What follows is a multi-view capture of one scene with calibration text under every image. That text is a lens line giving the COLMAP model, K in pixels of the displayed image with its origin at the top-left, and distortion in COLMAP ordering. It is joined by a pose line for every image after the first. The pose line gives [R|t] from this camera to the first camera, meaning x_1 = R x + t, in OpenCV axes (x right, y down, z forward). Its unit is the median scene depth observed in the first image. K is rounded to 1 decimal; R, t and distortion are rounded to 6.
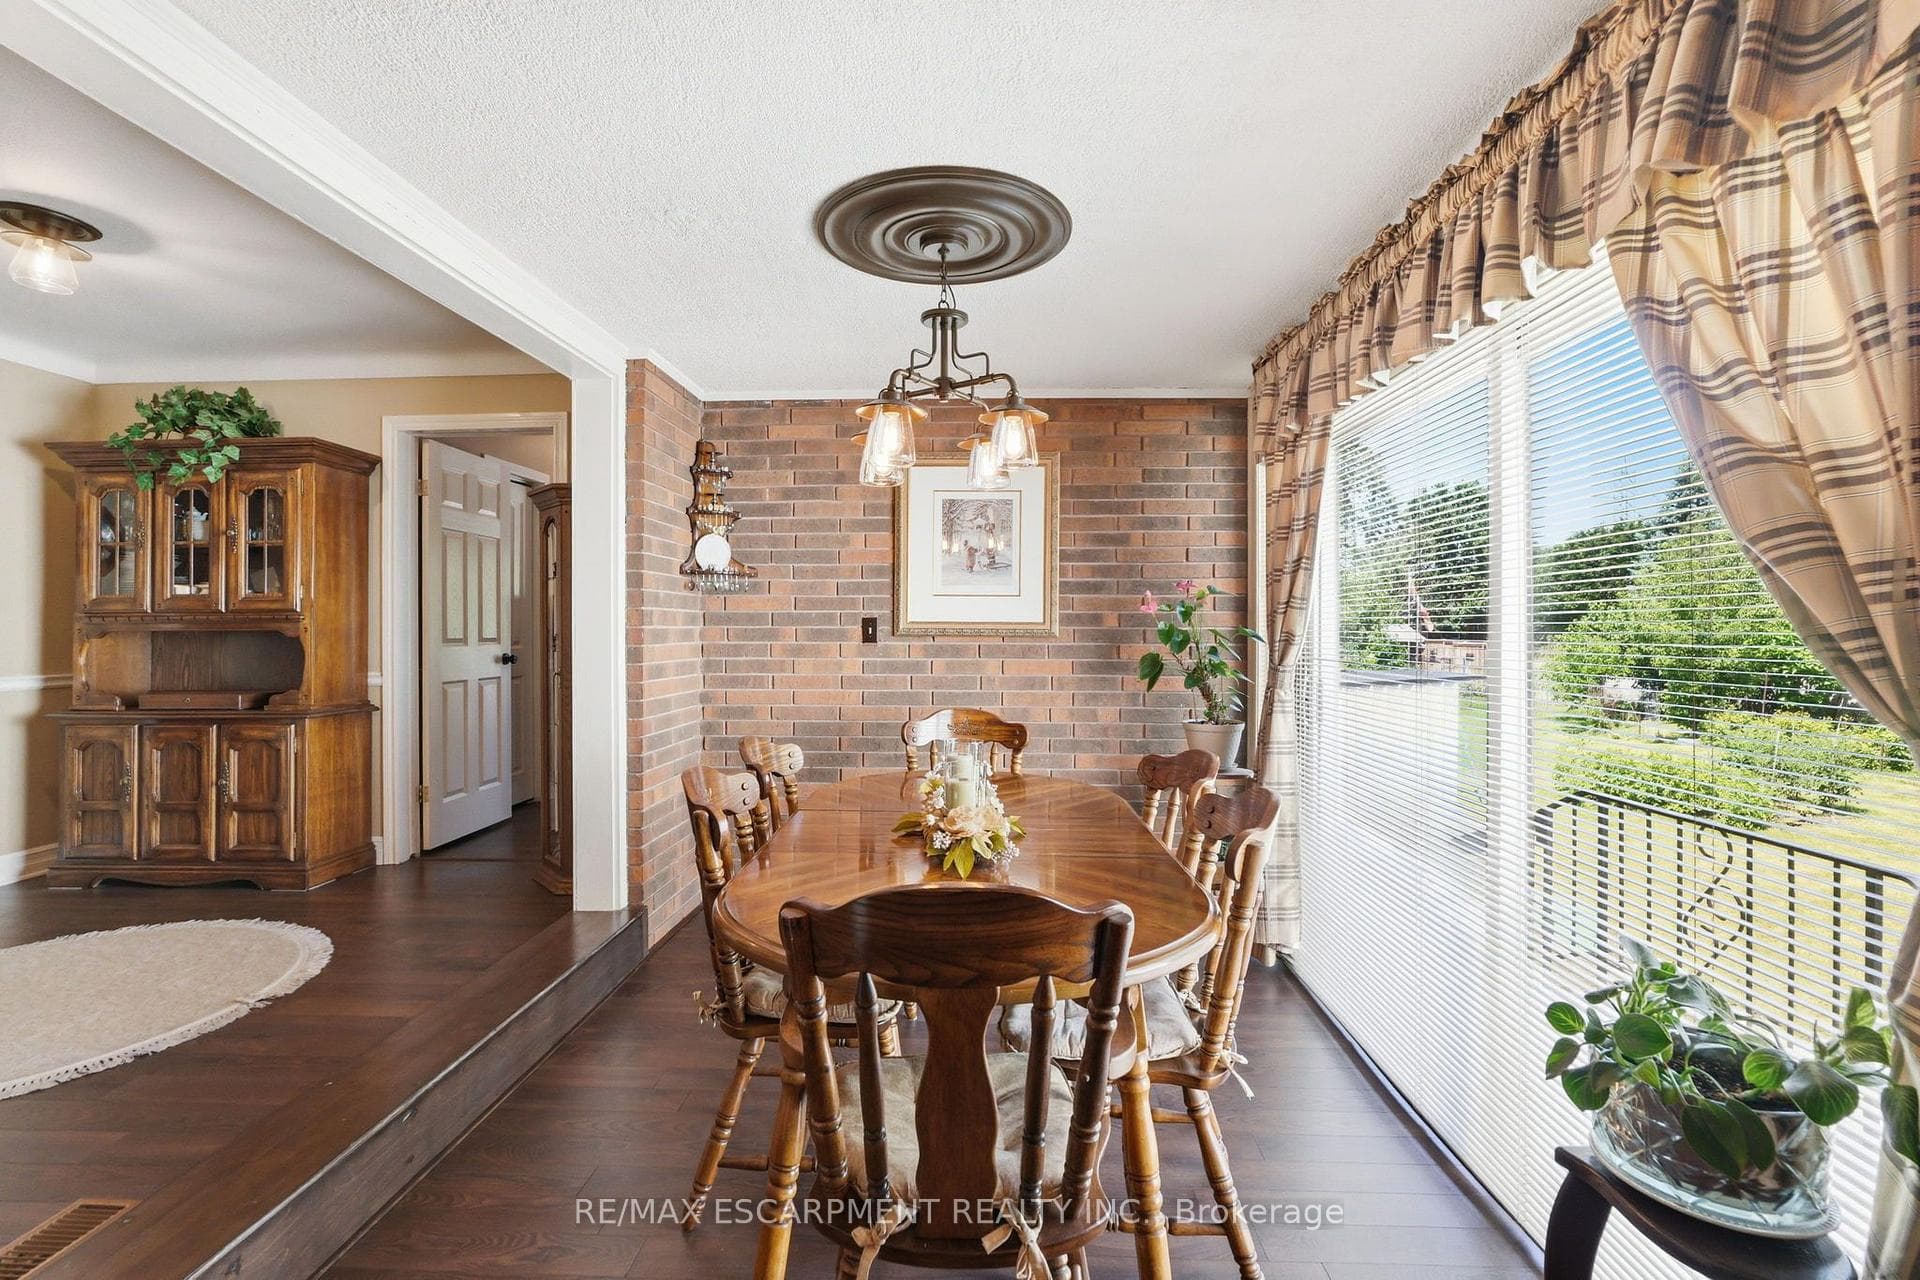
lens RADIAL K [[876.7, 0, 960.0], [0, 876.7, 640.0], [0, 0, 1]] dist [-0.000031, 0.000062]
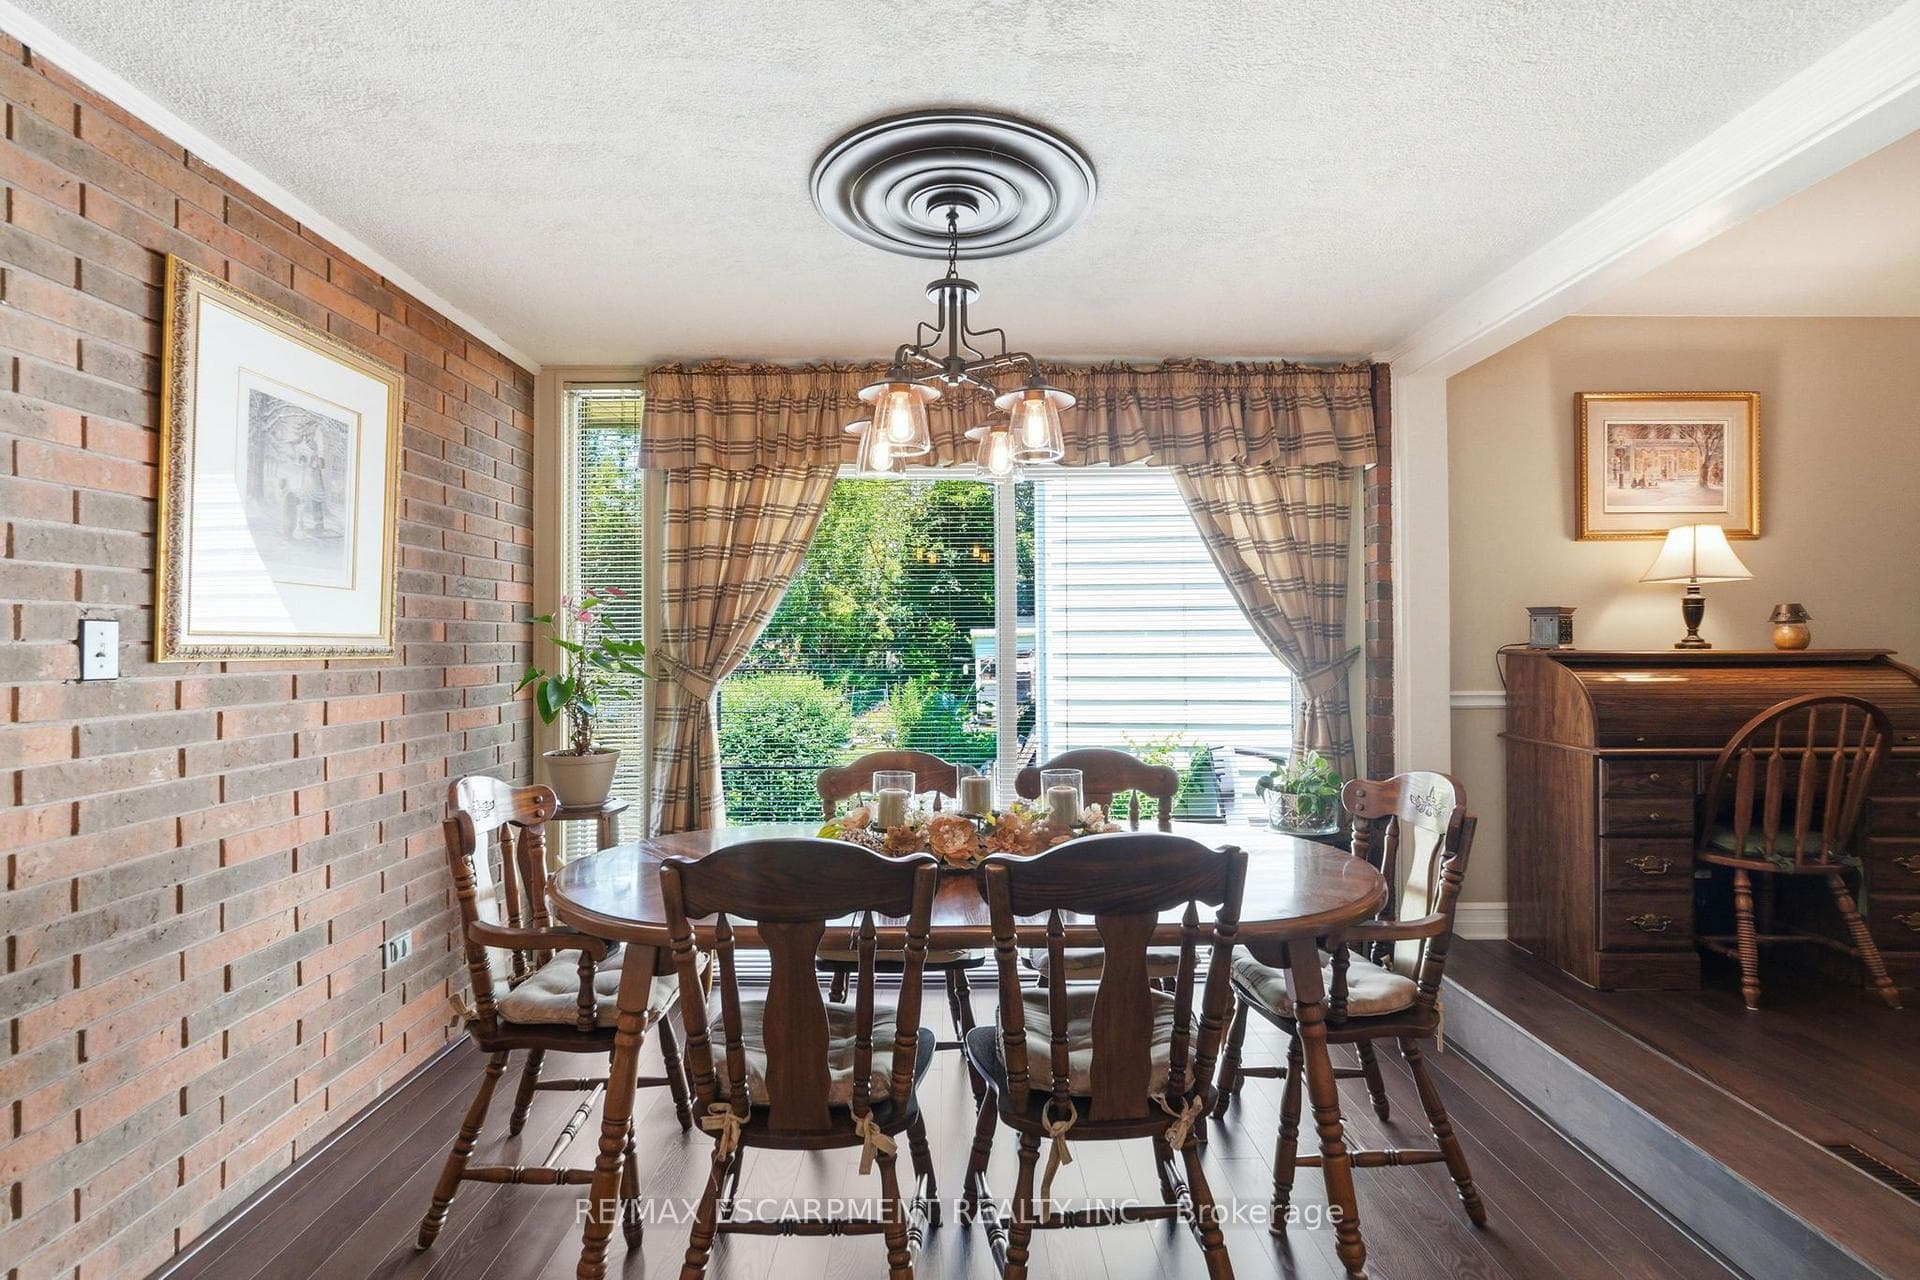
lens RADIAL K [[876.7, 0, 960.0], [0, 876.7, 640.0], [0, 0, 1]] dist [-0.000031, 0.000062]
pose [[-0.037977, 0.003425, 0.999273, -0.538532], [0.020560, 0.999785, -0.002646, -0.006444], [-0.999067, 0.020445, -0.038039, 0.615632]]
